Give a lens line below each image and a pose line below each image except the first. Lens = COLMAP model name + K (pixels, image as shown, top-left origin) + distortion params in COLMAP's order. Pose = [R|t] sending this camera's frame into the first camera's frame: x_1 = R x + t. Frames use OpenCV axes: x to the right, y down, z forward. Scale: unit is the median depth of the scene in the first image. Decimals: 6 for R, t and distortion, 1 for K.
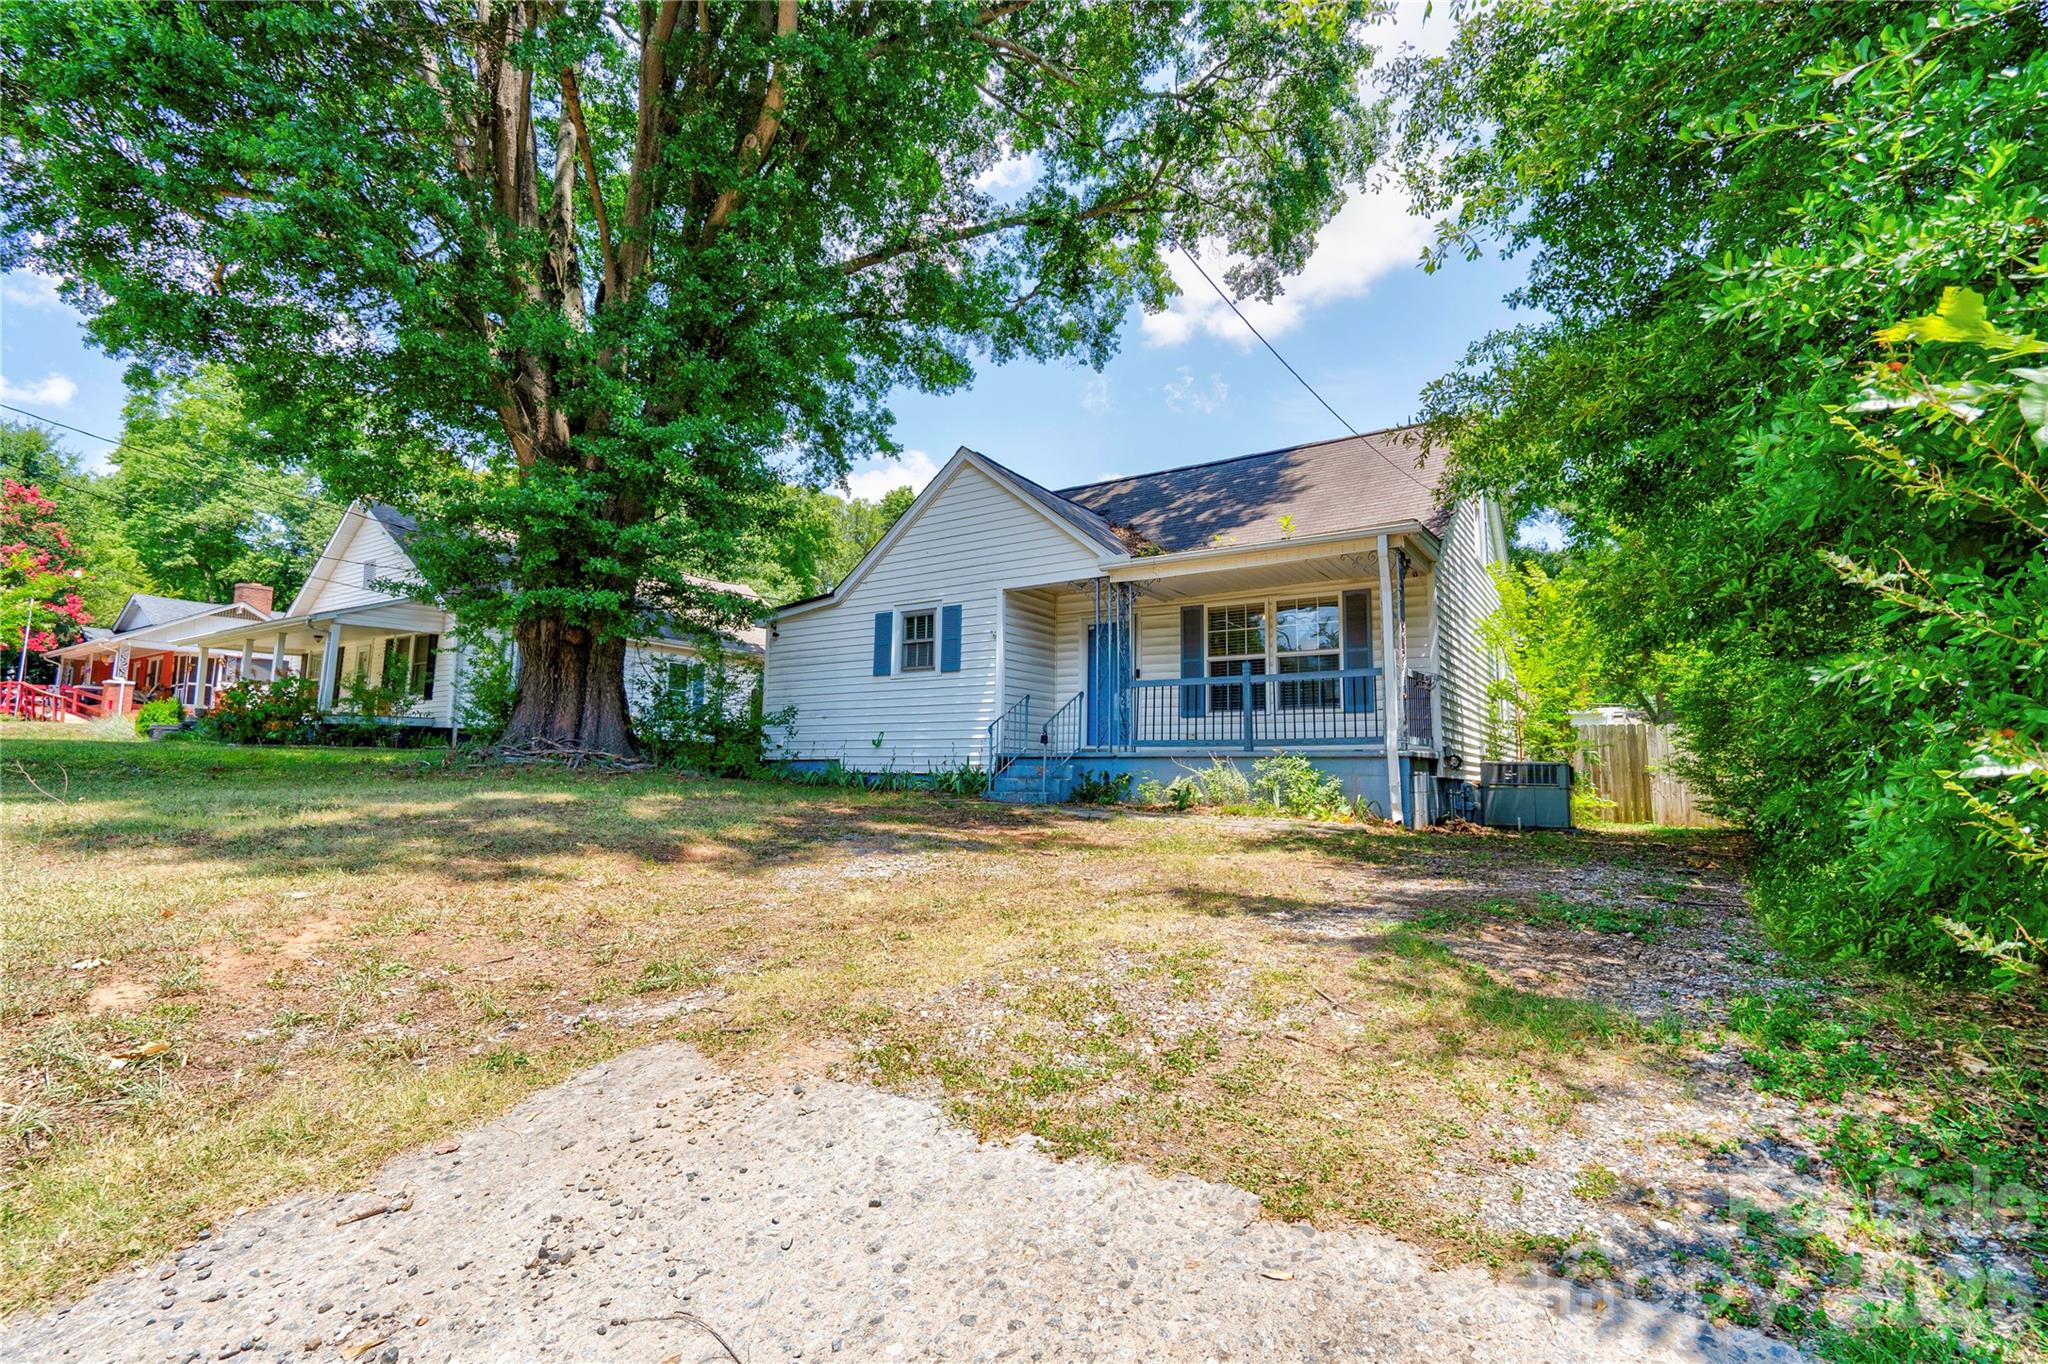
lens RADIAL K [[940.1, 0, 1016.1], [0, 940.1, 676.5], [0, 0, 1]] dist [-0.008595, 0.016277]
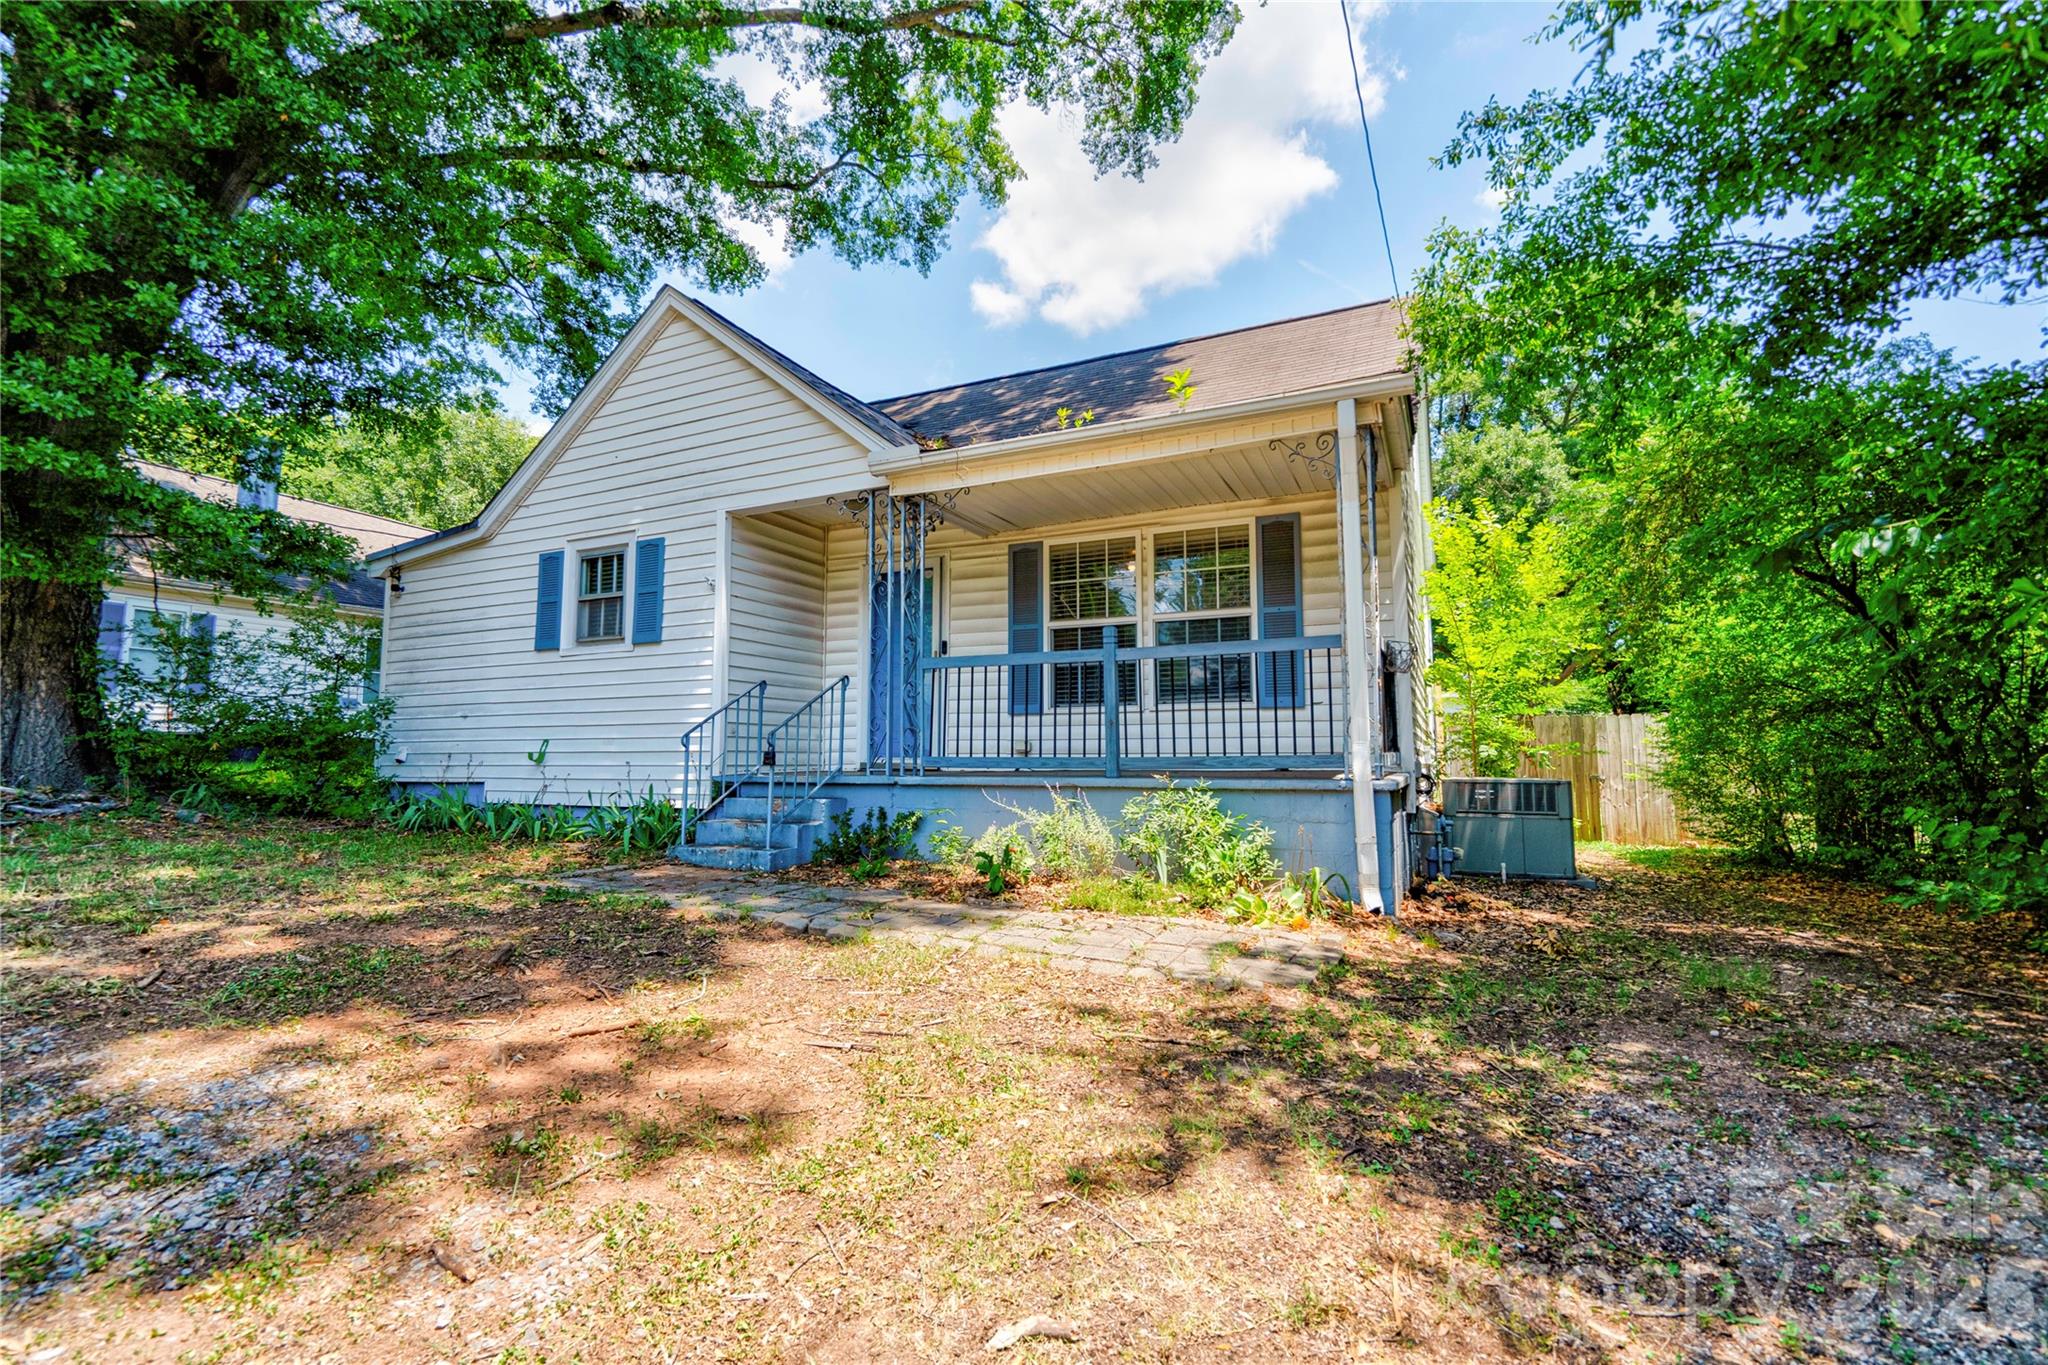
lens RADIAL K [[940.1, 0, 1016.1], [0, 940.1, 677.0], [0, 0, 1]] dist [-0.008595, 0.016277]
pose [[0.988642, -0.002224, 0.150273, 0.079265], [-0.000727, 0.999808, 0.019578, 0.004352], [-0.150288, -0.019465, 0.988451, 0.342504]]
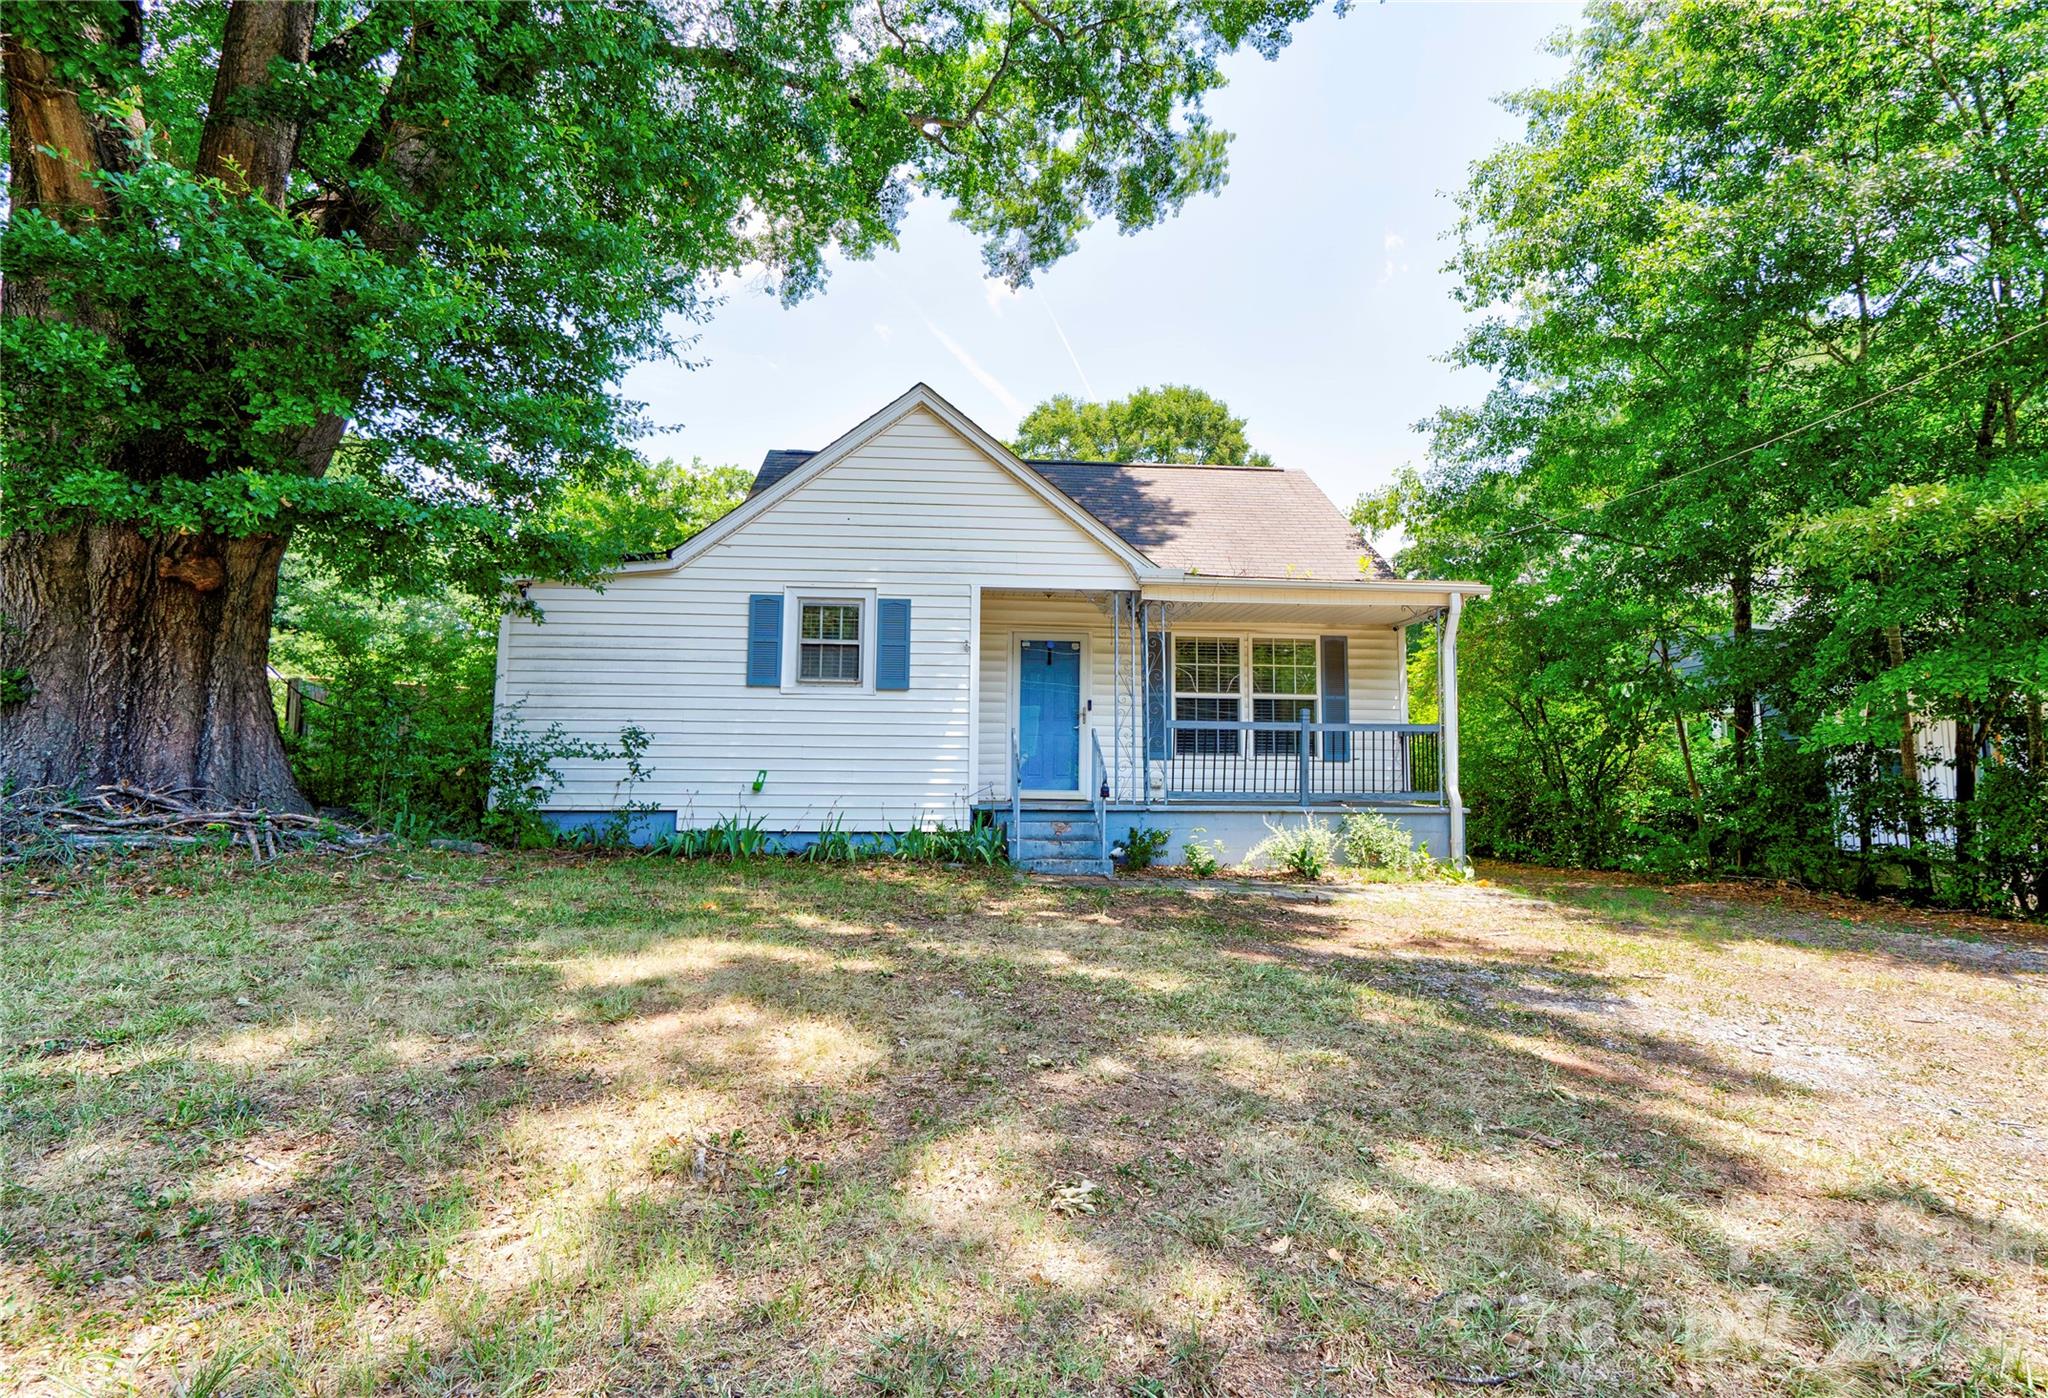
lens RADIAL K [[984.5, 0, 974.1], [0, 984.5, 707.0], [0, 0, 1]] dist [0.000361, 0.000122]
pose [[0.781157, 0.043333, 0.622829, -0.491030], [-0.064729, 0.997834, 0.011759, -0.005152], [-0.620970, -0.049501, 0.782270, 0.367086]]
